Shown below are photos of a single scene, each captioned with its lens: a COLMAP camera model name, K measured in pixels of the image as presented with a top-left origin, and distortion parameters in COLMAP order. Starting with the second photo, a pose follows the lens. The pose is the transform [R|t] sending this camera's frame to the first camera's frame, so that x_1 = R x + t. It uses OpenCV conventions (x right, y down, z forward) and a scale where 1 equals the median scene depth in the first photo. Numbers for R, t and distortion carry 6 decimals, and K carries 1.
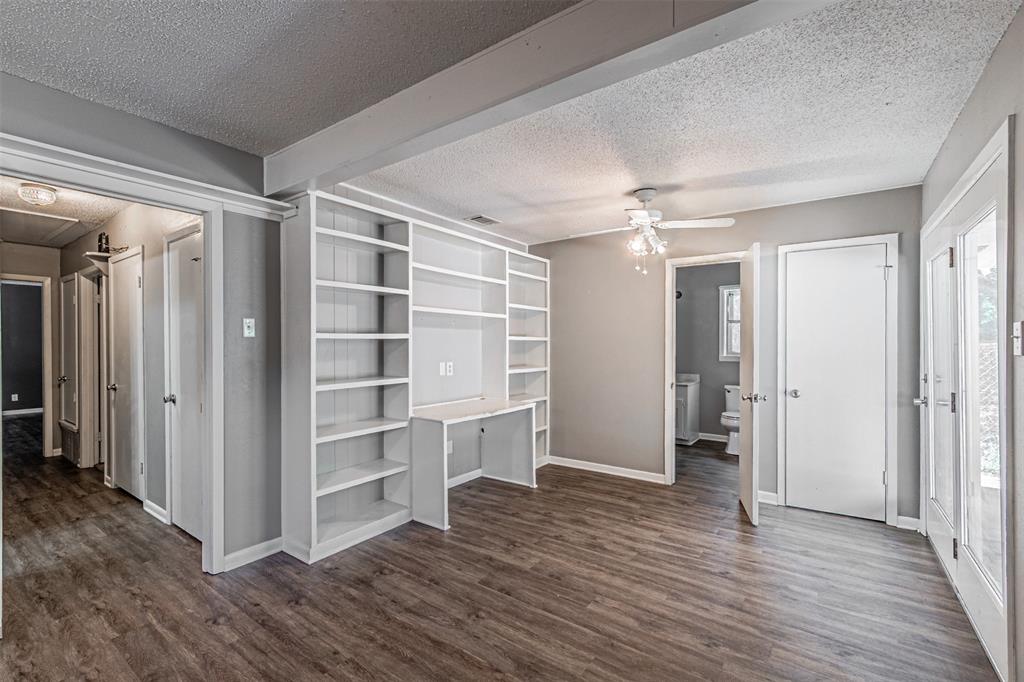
lens RADIAL K [[441.9, 0, 517.4], [0, 441.9, 344.7], [0, 0, 1]] dist [0.006871, -0.001723]
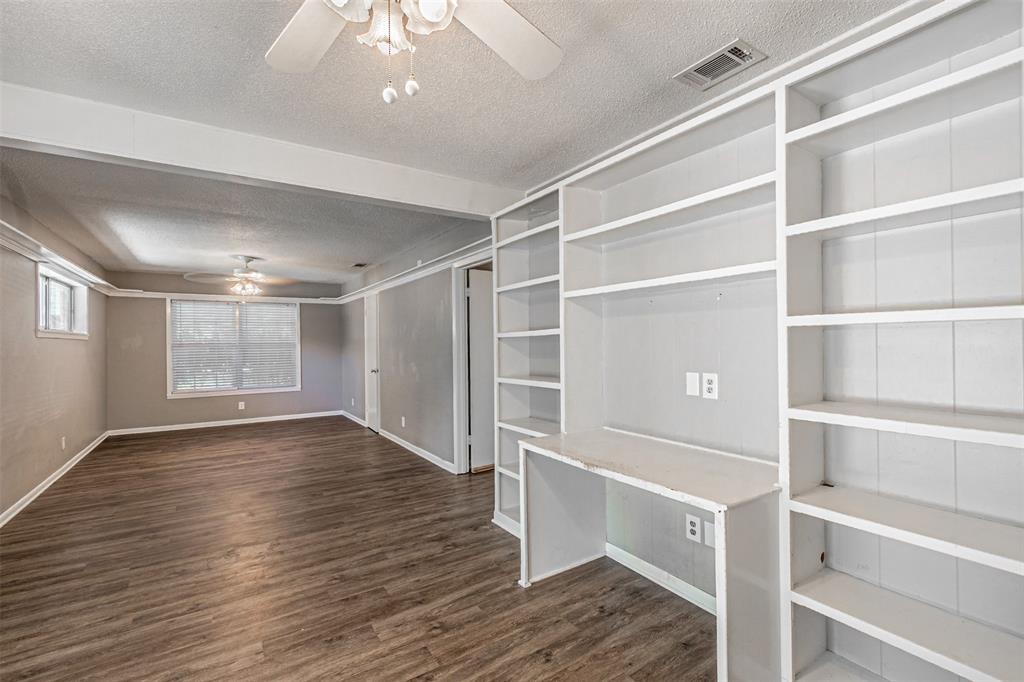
lens RADIAL K [[441.9, 0, 490.0], [0, 441.9, 338.7], [0, 0, 1]] dist [0.006871, -0.001723]
pose [[-0.383041, -0.001602, -0.923730, 0.701429], [0.012570, 0.999897, -0.006946, -0.002416], [0.923646, -0.014272, -0.382981, 1.547376]]
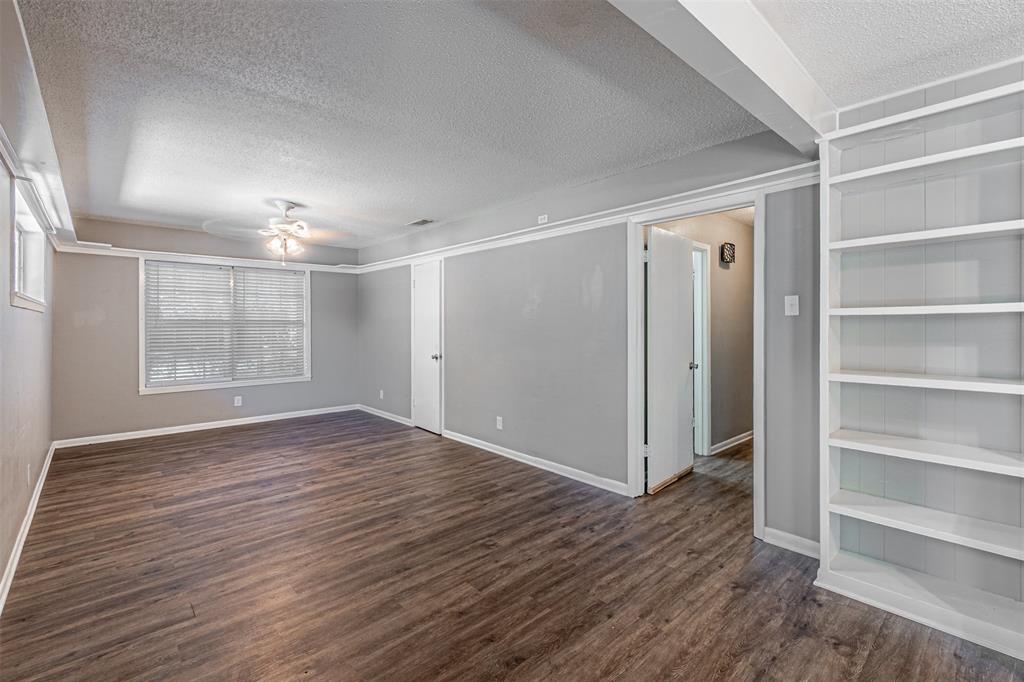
lens RADIAL K [[441.9, 0, 479.1], [0, 441.9, 323.8], [0, 0, 1]] dist [0.006871, -0.001723]
pose [[-0.236152, 0.004002, -0.971708, 0.526312], [0.000785, 0.999992, 0.003927, -0.003663], [0.971716, 0.000165, -0.236153, 0.614181]]
